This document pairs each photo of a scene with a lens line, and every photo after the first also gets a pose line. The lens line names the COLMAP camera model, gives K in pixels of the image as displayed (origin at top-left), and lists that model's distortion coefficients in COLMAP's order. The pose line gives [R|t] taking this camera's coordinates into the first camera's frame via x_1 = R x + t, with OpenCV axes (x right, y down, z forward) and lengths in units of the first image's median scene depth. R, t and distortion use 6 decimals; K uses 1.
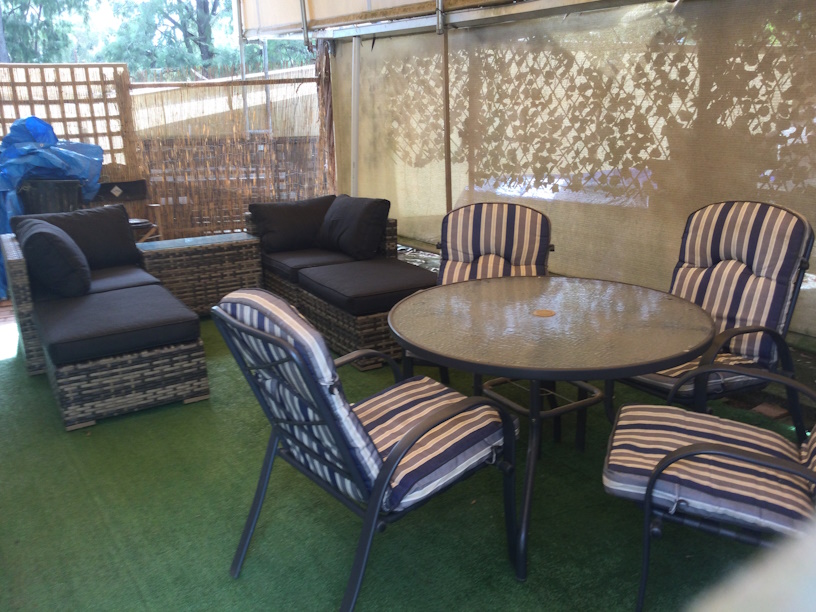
lens RADIAL K [[727.6, 0, 408.0], [0, 727.6, 306.0], [0, 0, 1]] dist [0.098191, -0.009460]
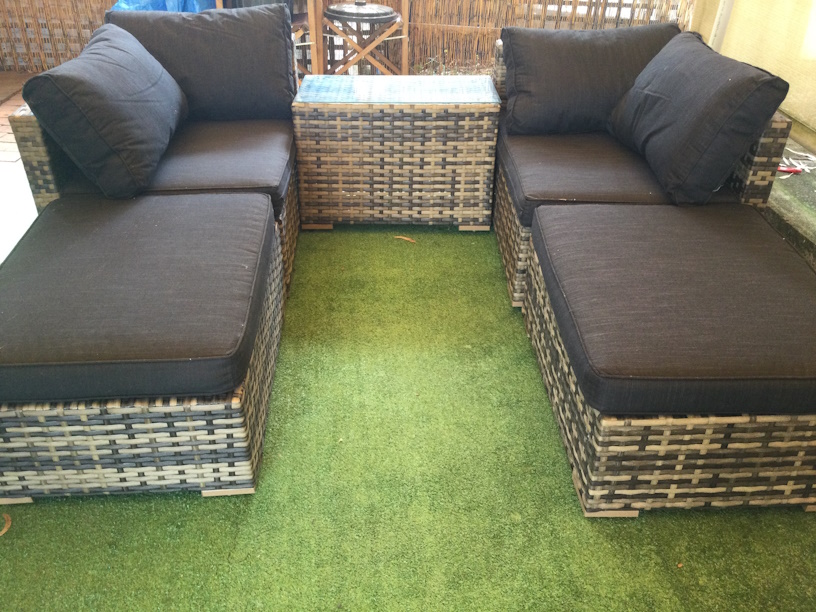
lens RADIAL K [[727.6, 0, 408.0], [0, 727.6, 306.0], [0, 0, 1]] dist [0.098191, -0.009460]
pose [[0.888142, 0.284239, -0.361126, -0.028606], [-0.159525, 0.927607, 0.337782, -0.131902], [0.430994, -0.242390, 0.869190, 0.491909]]
